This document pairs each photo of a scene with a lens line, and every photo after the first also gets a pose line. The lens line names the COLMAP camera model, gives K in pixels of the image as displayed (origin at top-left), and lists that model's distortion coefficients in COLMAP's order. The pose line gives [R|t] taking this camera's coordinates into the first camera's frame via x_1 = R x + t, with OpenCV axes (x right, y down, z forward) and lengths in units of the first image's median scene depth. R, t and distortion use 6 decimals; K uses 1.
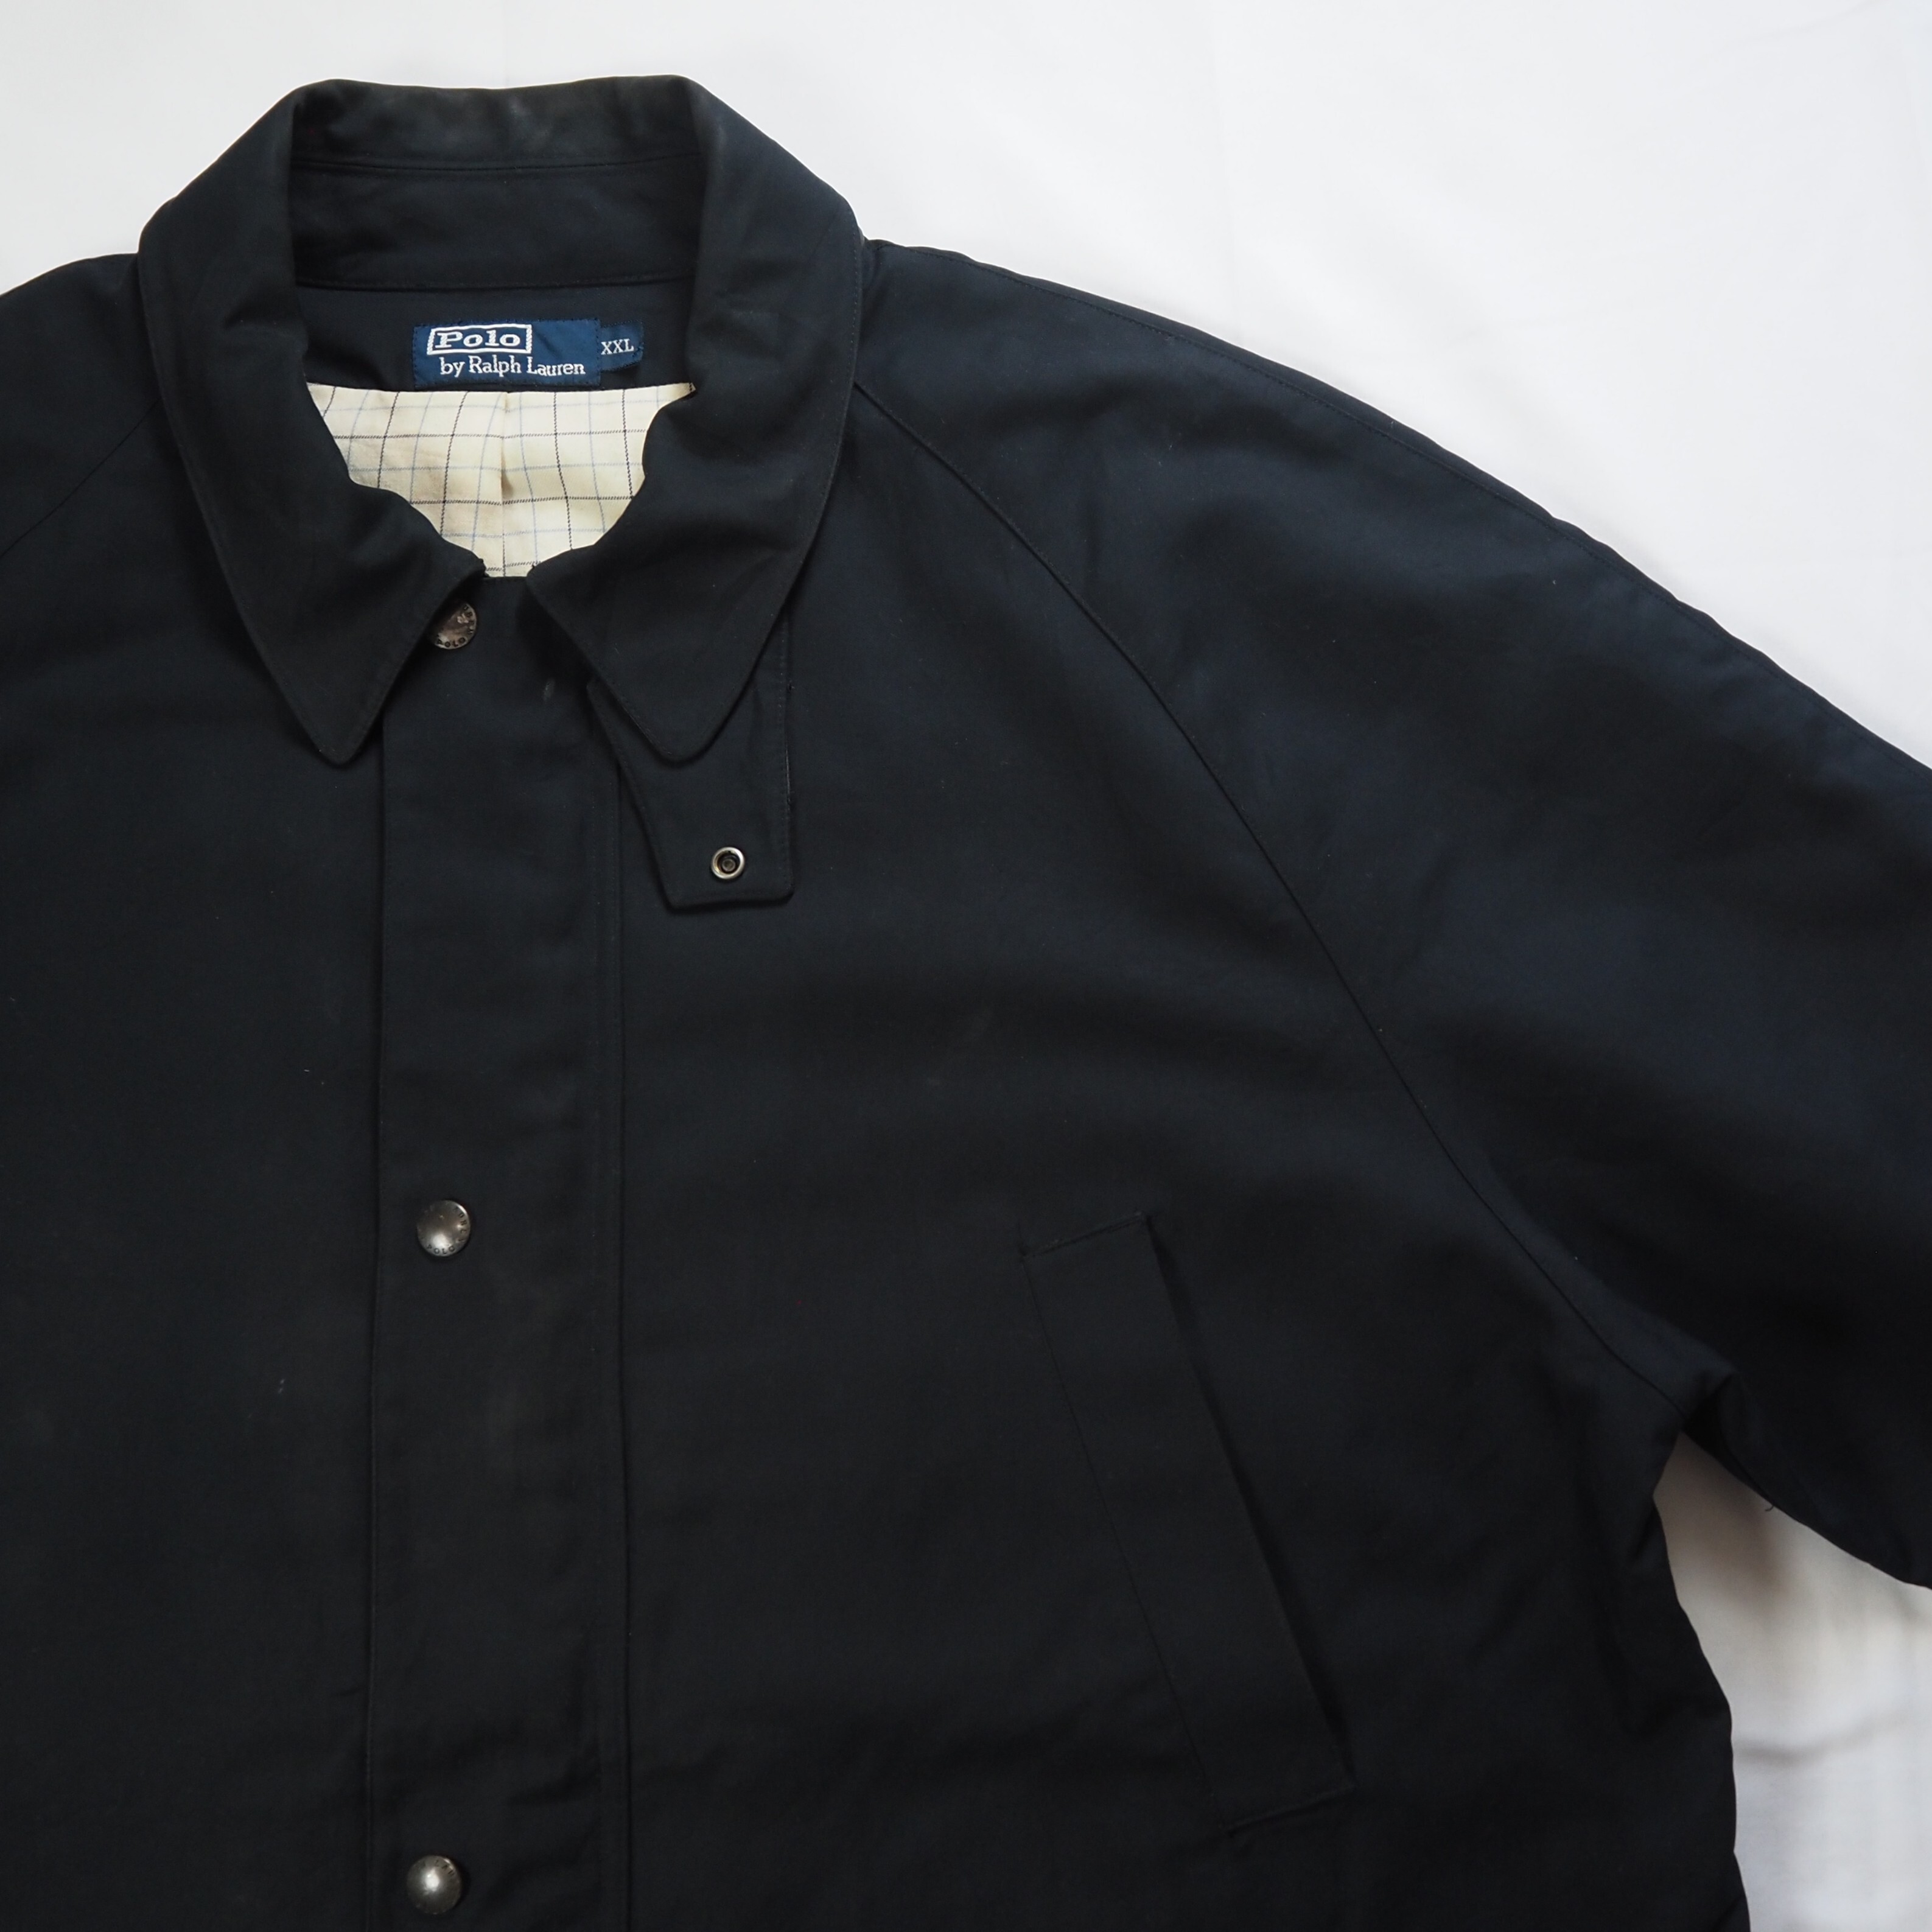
lens RADIAL K [[2141.6, 0, 1041.5], [0, 2141.6, 804.1], [0, 0, 1]] dist [-0.048137, 0.016951]
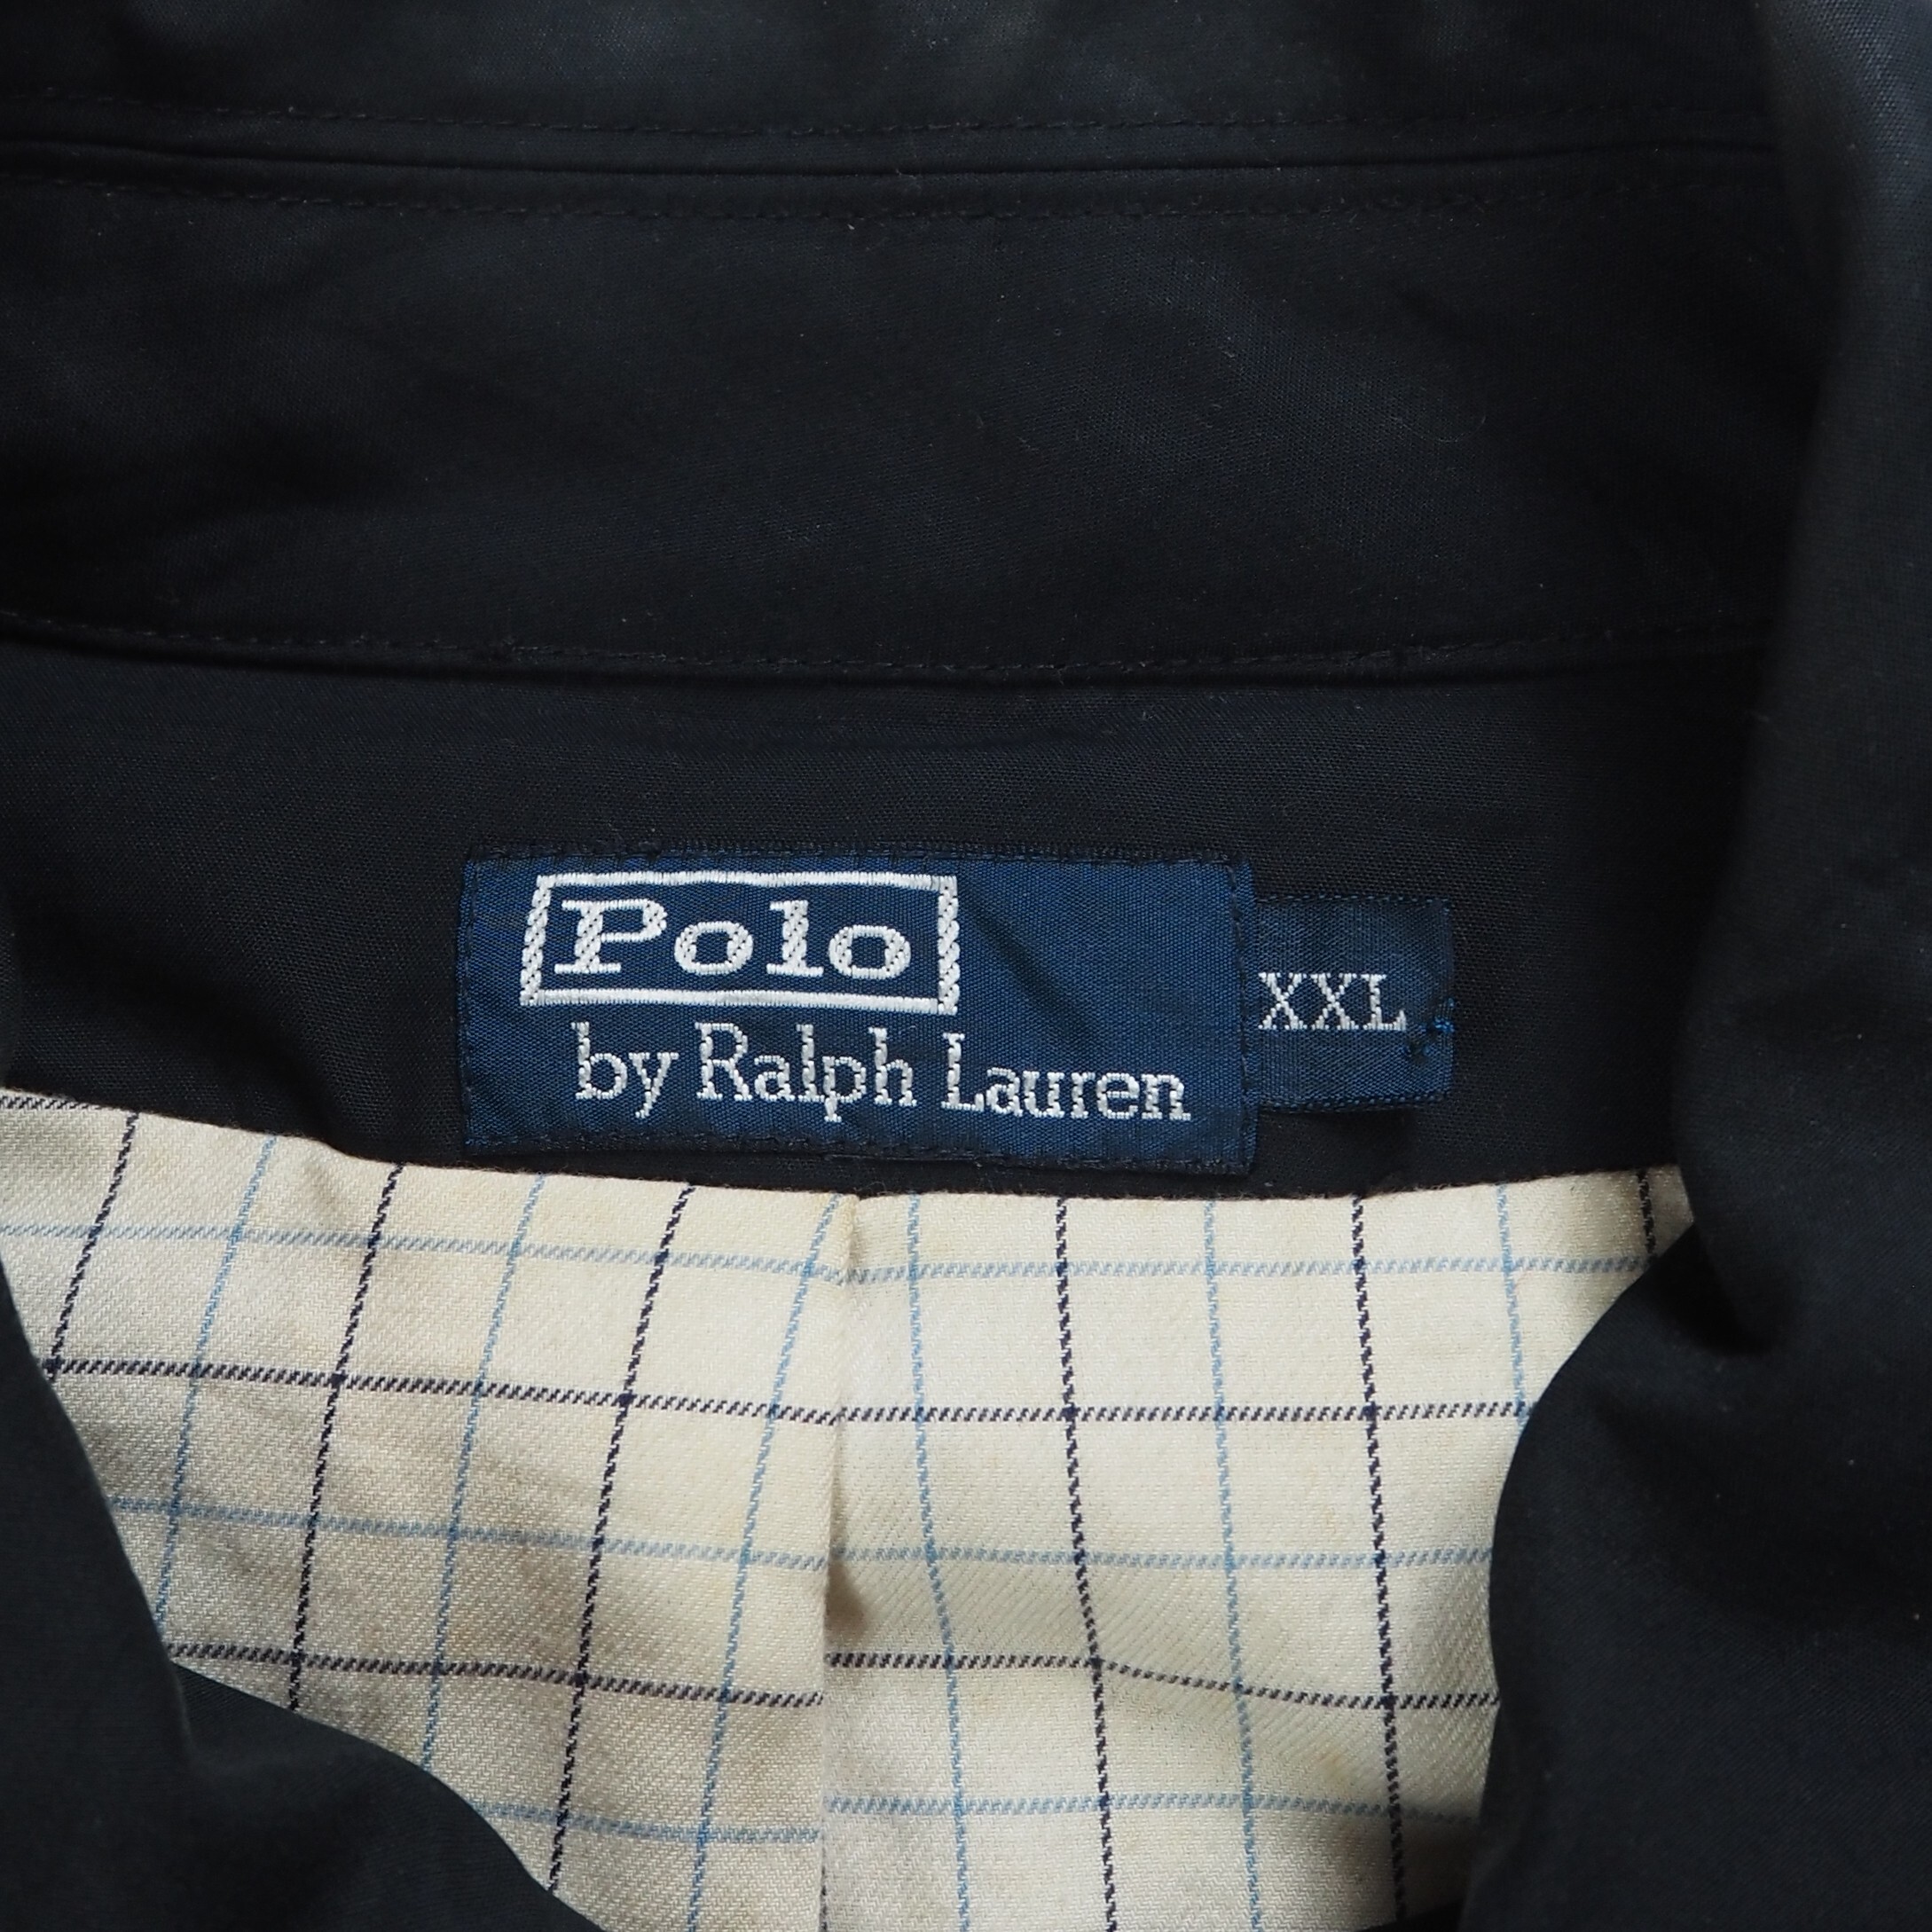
lens RADIAL K [[3518.7, 0, 884.7], [0, 3518.7, 741.3], [0, 0, 1]] dist [-0.042174, 0.128411]
pose [[0.992691, 0.045527, -0.111769, -0.207813], [-0.040099, 0.997927, 0.050341, -0.262646], [0.113830, -0.045492, 0.992458, 0.625180]]
